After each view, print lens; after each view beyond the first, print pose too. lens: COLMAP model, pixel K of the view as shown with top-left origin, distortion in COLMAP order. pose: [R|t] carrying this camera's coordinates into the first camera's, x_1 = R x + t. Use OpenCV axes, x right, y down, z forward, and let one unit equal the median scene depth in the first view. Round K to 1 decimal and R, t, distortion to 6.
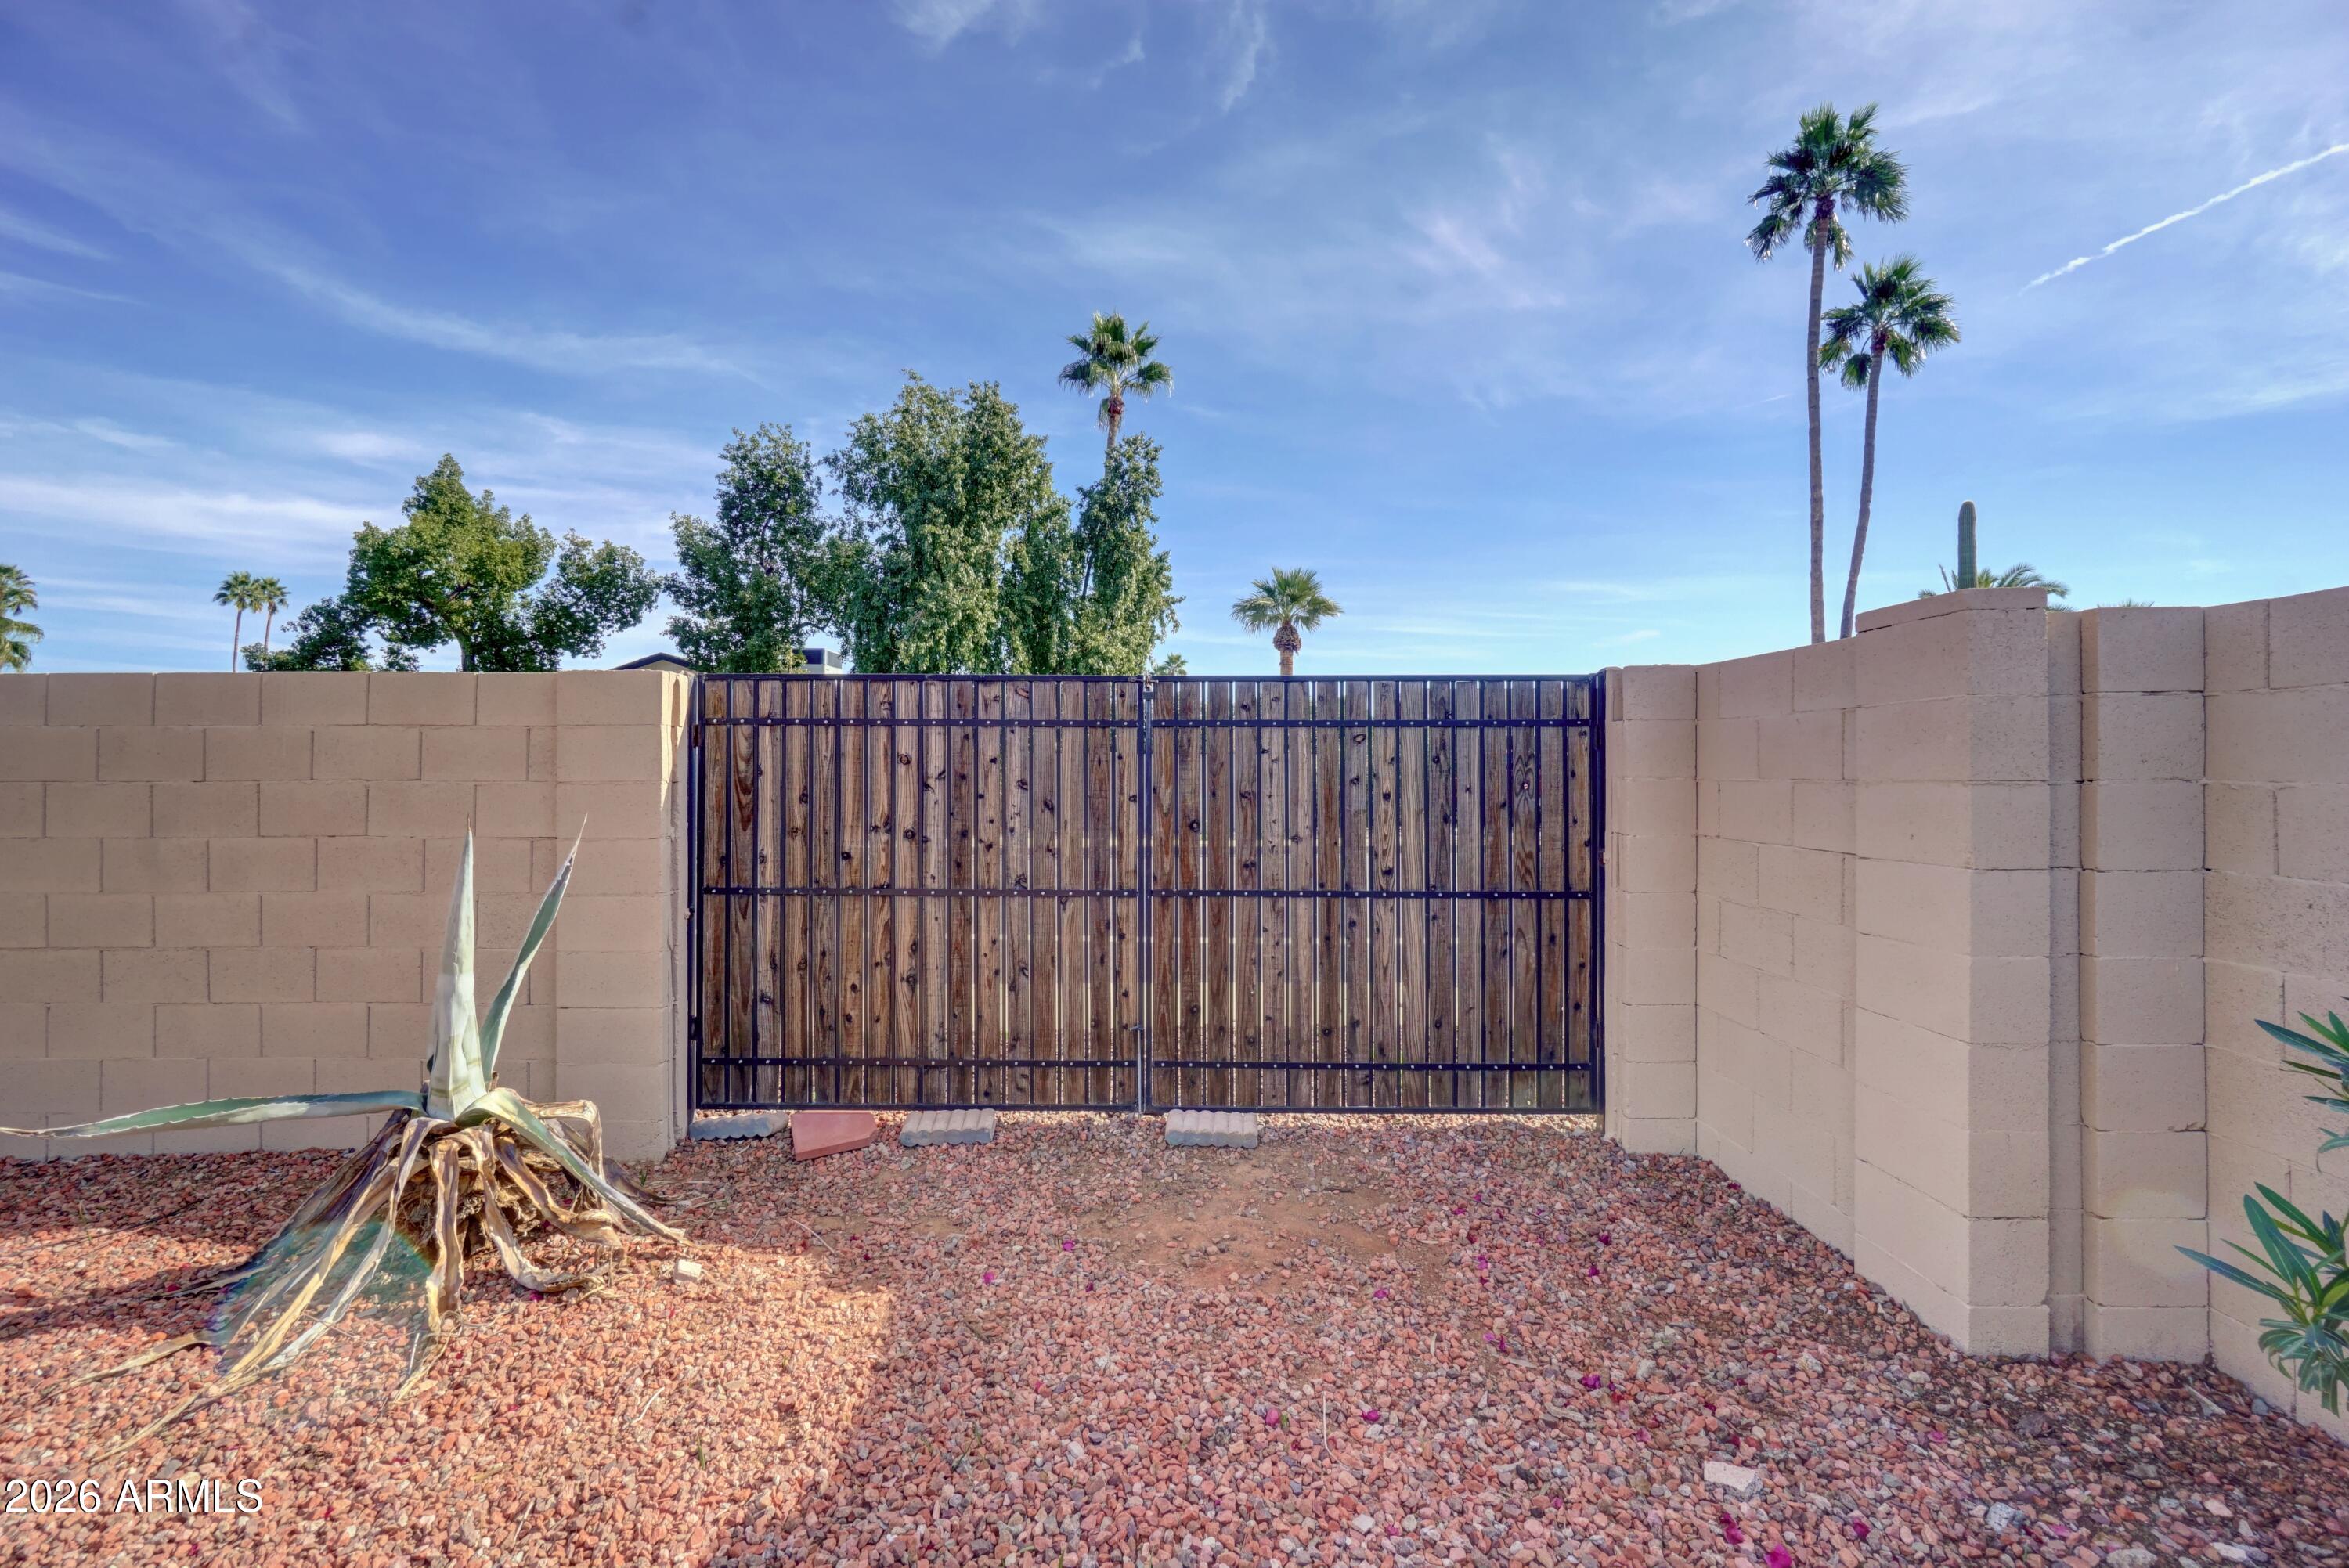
lens RADIAL K [[1008.1, 0, 1160.2], [0, 1008.1, 778.3], [0, 0, 1]] dist [-0.008493, 0.004104]
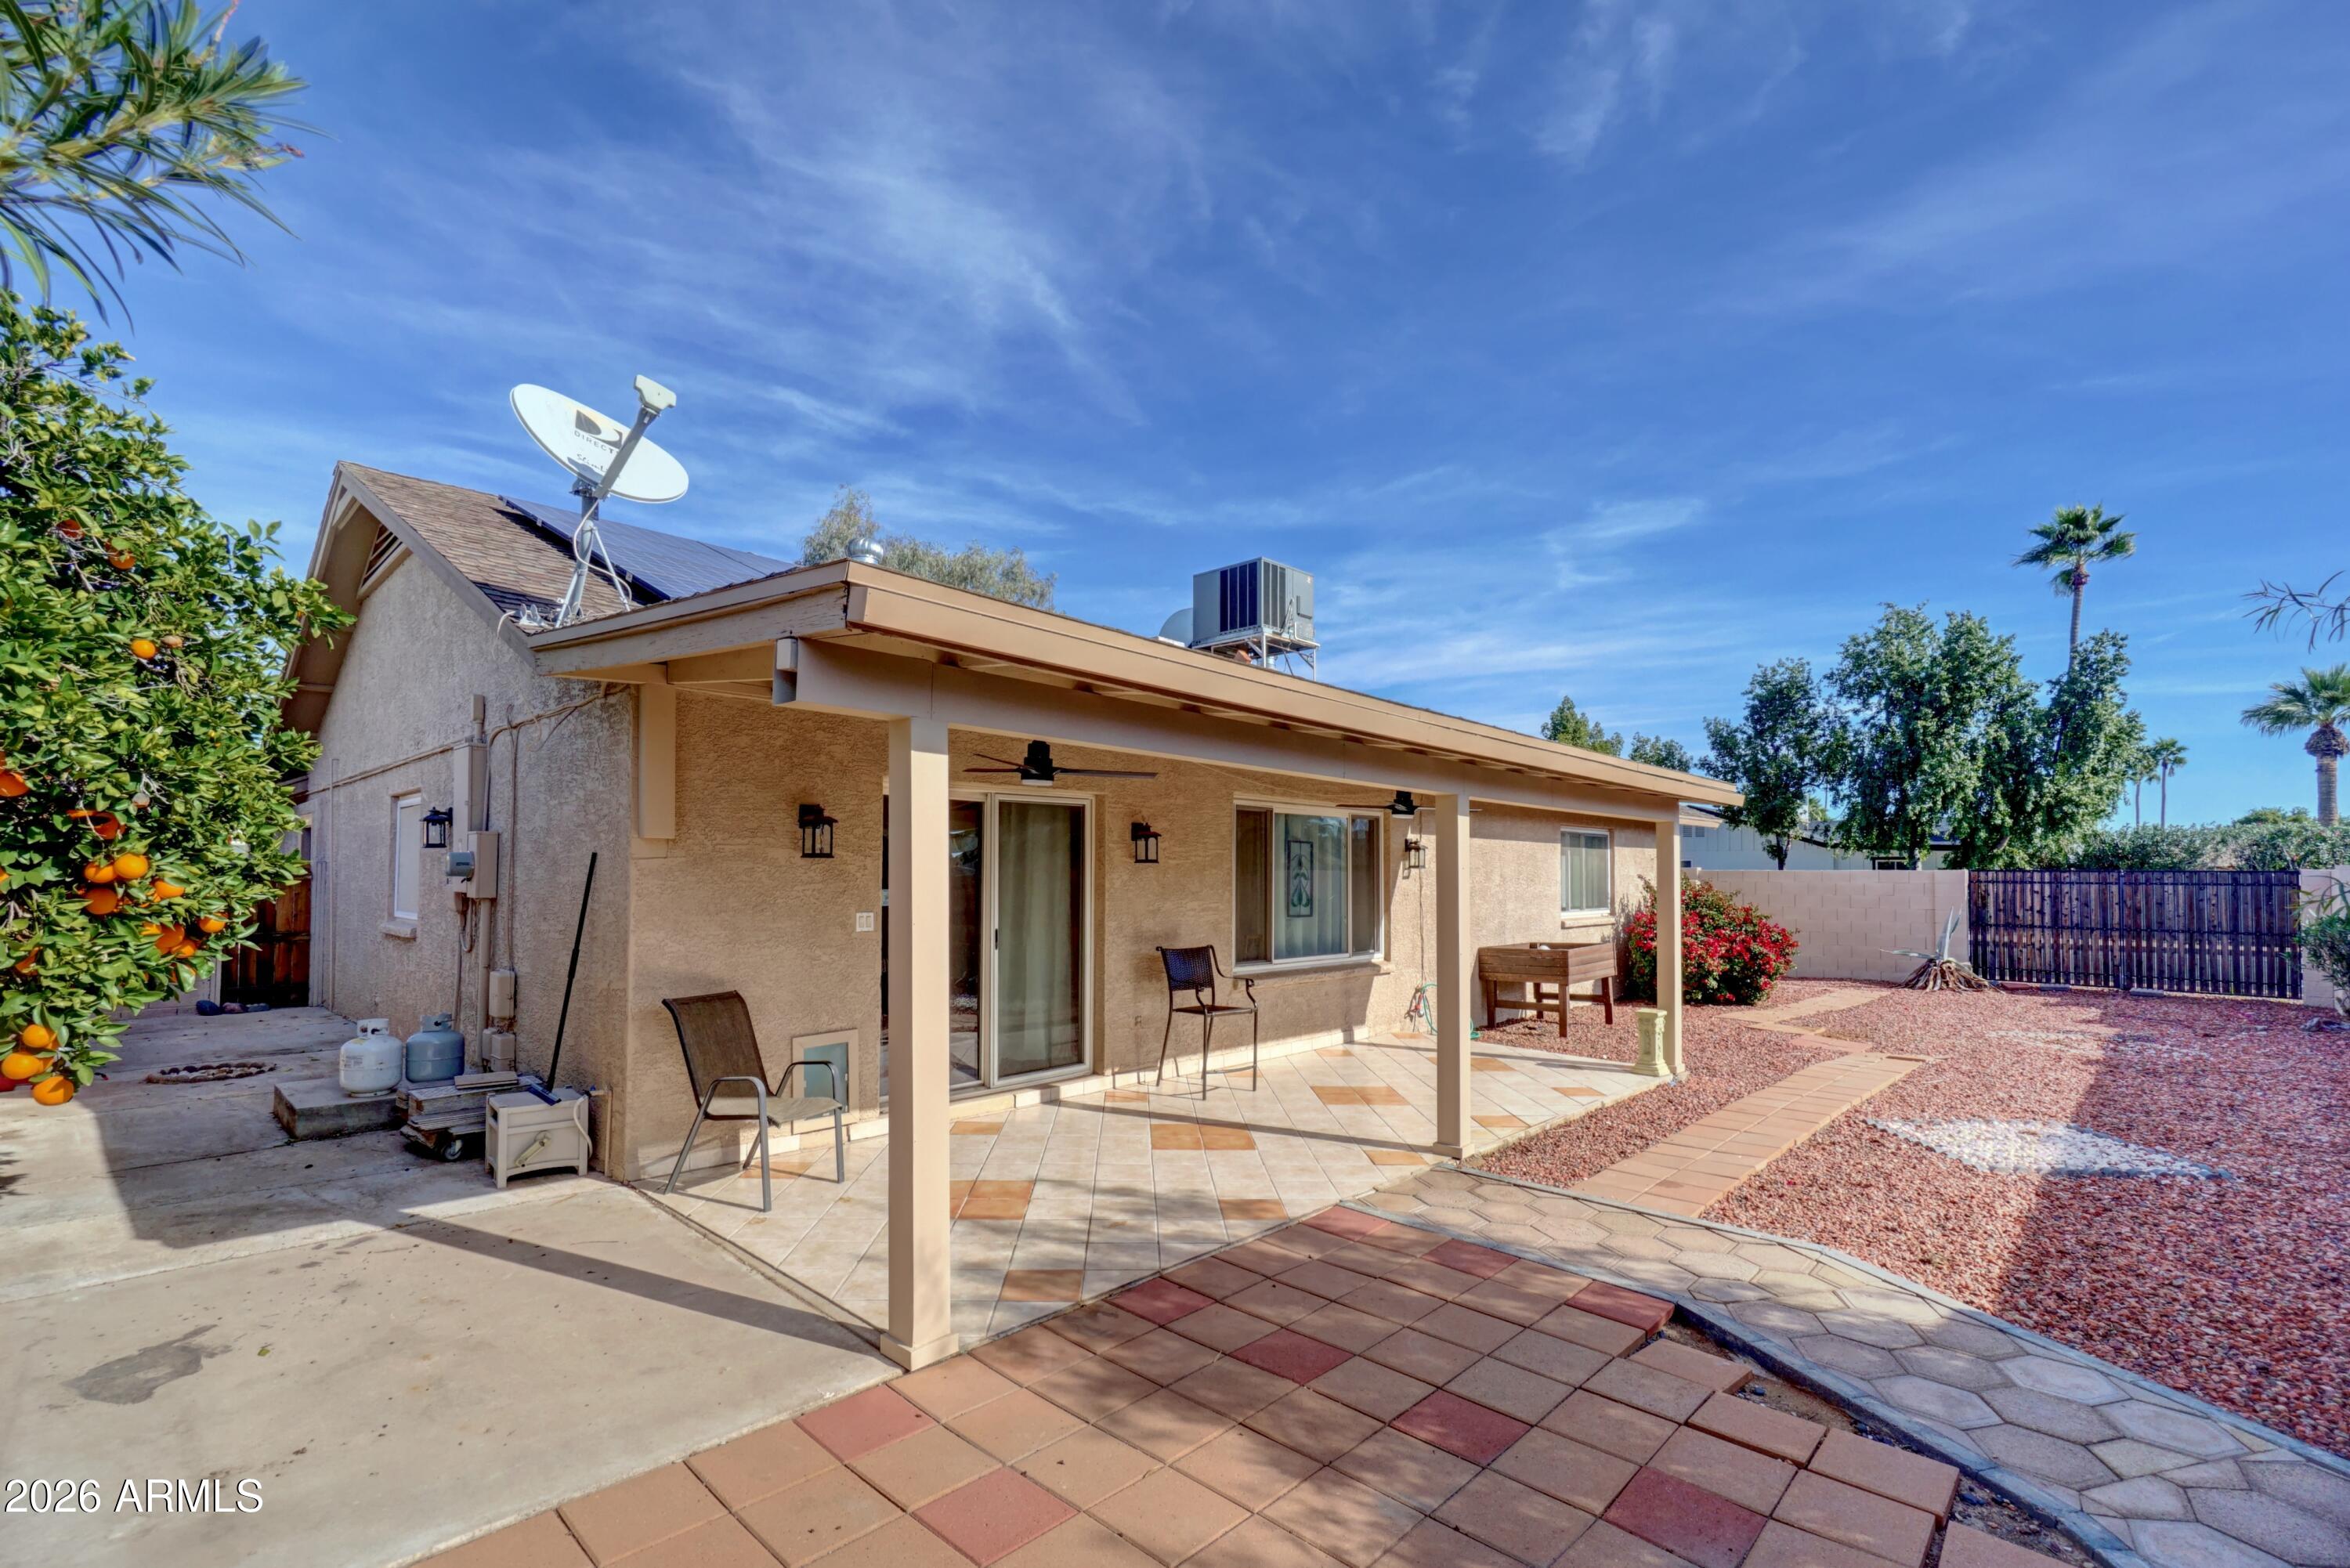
lens RADIAL K [[1008.6, 0, 1193.0], [0, 1008.6, 840.4], [0, 0, 1]] dist [-0.008493, 0.004104]
pose [[0.725674, -0.019776, -0.687754, 0.010276], [-0.007823, 0.999285, -0.036988, -0.009763], [0.687994, 0.032222, 0.725001, -0.801507]]
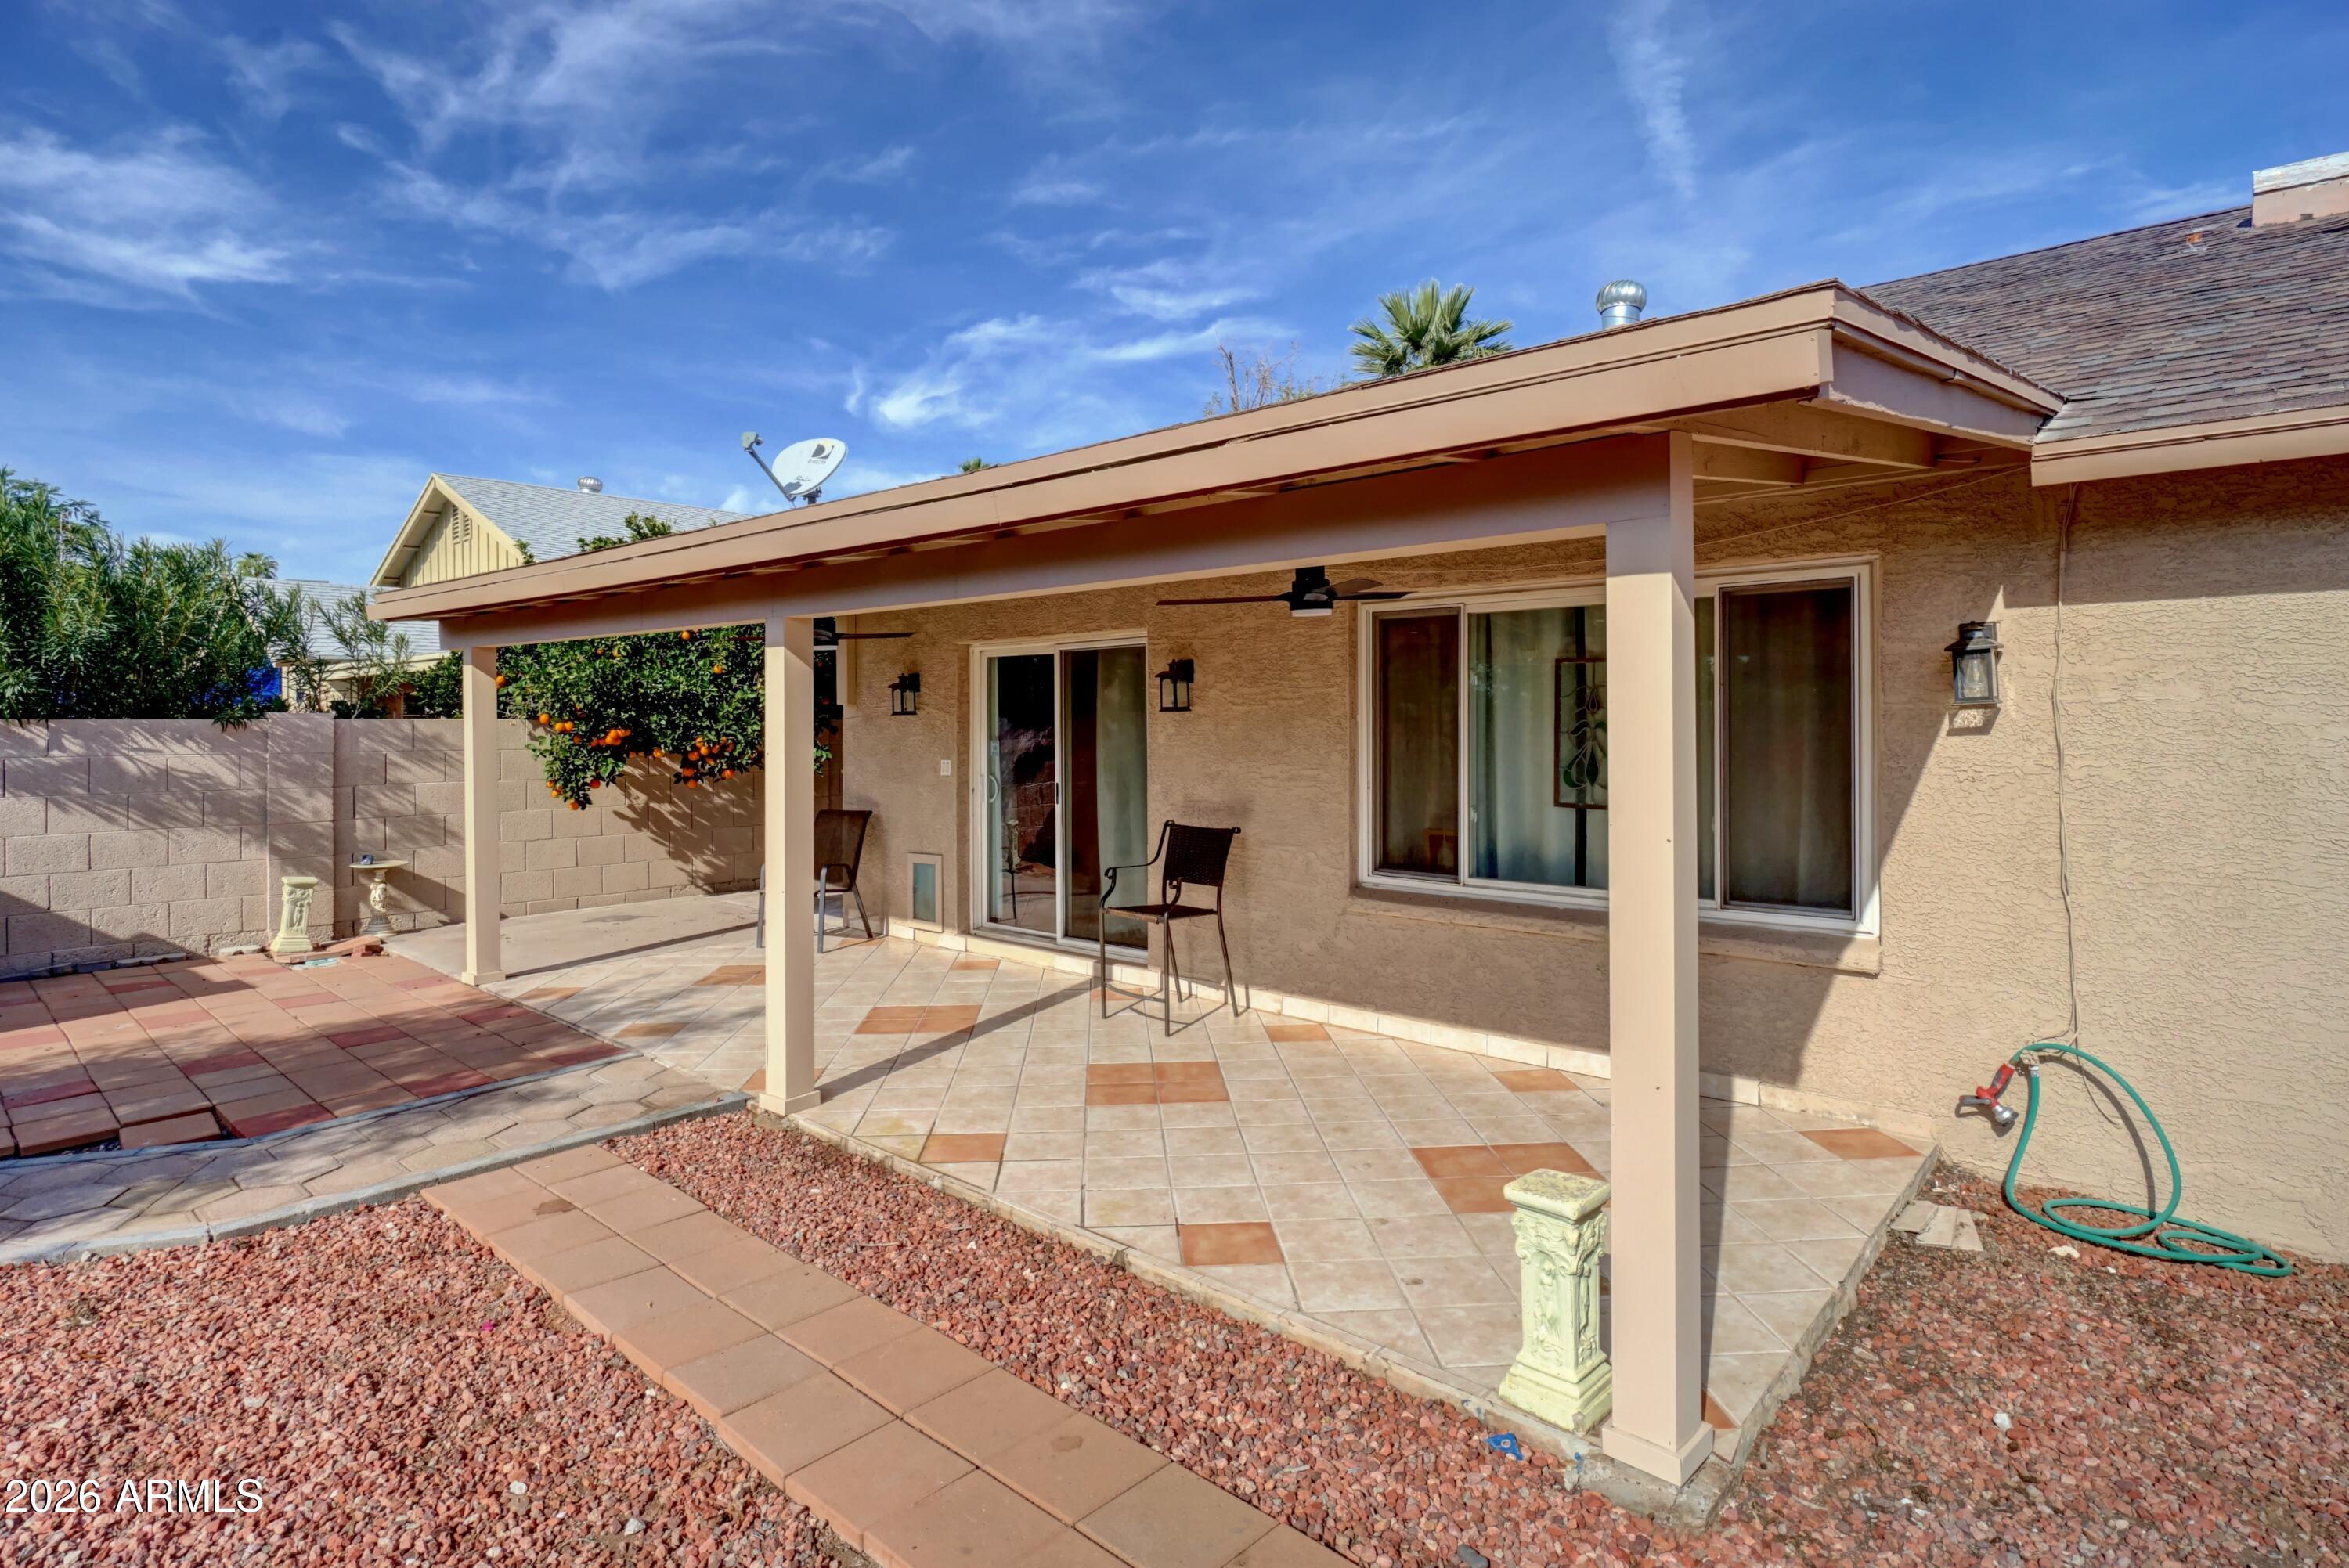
lens RADIAL K [[1247.3, 0, 1134.9], [0, 1247.3, 717.7], [0, 0, 1]] dist [0.033467, -0.001688]
pose [[-0.692856, -0.000834, -0.721076, 0.006031], [-0.001445, 0.999999, 0.000232, -0.013521], [0.721075, 0.001203, -0.692856, -0.306913]]
